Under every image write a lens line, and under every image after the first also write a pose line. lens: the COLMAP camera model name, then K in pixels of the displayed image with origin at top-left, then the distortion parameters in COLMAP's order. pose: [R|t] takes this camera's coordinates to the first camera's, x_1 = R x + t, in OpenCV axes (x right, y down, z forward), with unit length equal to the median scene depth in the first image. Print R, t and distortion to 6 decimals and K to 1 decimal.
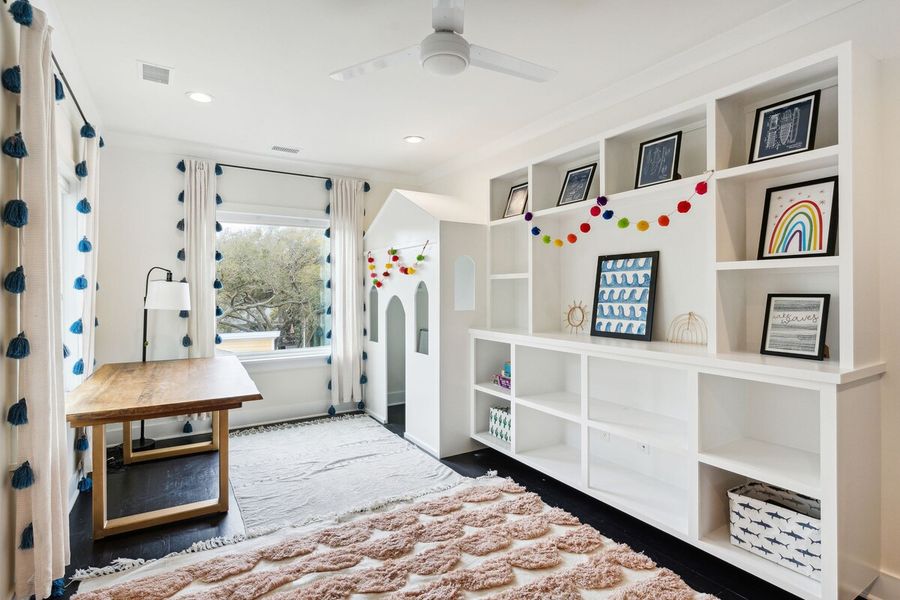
lens RADIAL K [[450.1, 0, 447.7], [0, 450.1, 292.9], [0, 0, 1]] dist [-0.003827, 0.000007]
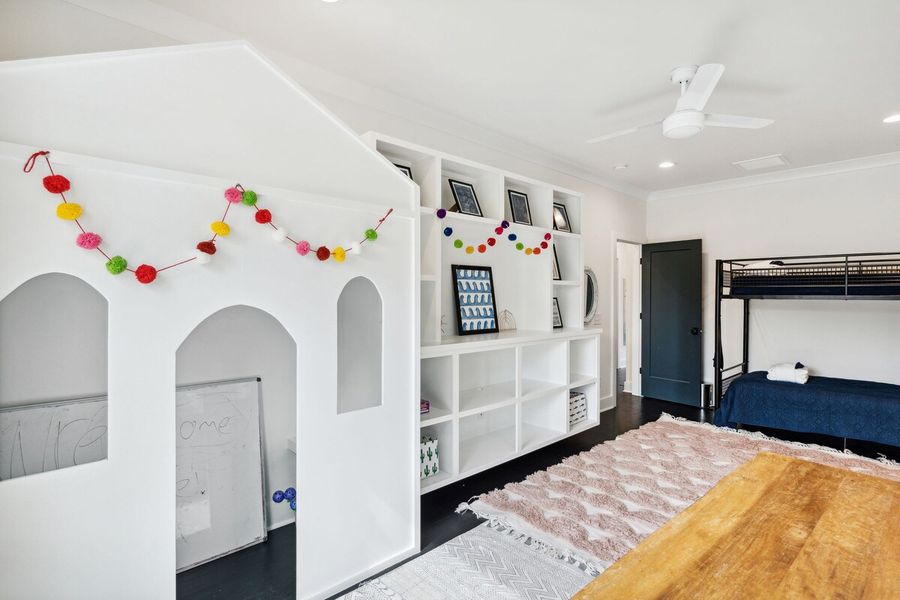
lens RADIAL K [[450.1, 0, 449.2], [0, 450.1, 299.4], [0, 0, 1]] dist [-0.003827, 0.000007]
pose [[-0.211577, -0.005423, 0.977346, -0.787859], [0.004576, 0.999968, 0.006539, -0.002740], [-0.977351, 0.005855, -0.211545, 1.302744]]
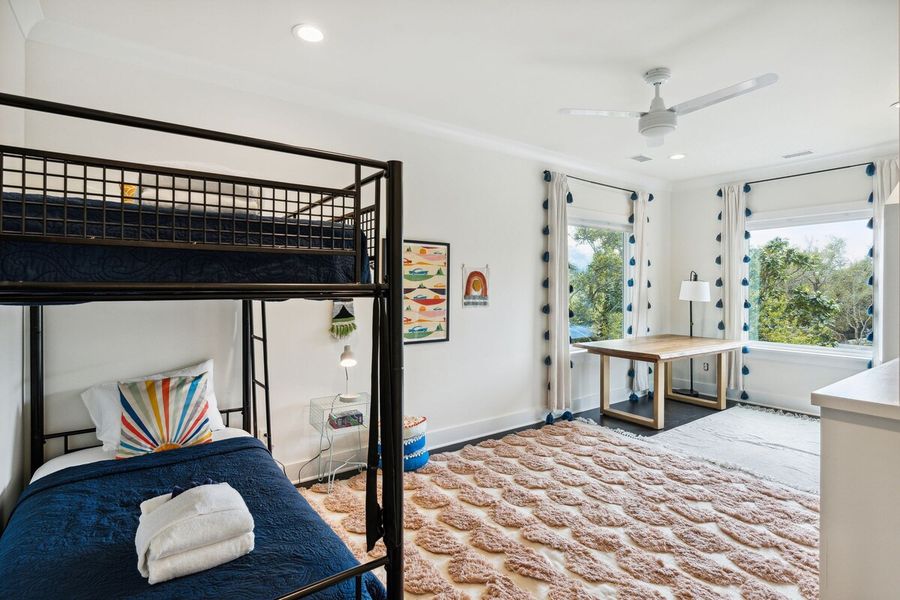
lens RADIAL K [[450.1, 0, 450.1], [0, 450.1, 293.5], [0, 0, 1]] dist [-0.003827, 0.000007]
pose [[0.071350, 0.017806, -0.997292, 0.898585], [-0.006754, 0.999826, 0.017368, -0.005268], [0.997428, 0.005496, 0.071458, 0.153822]]
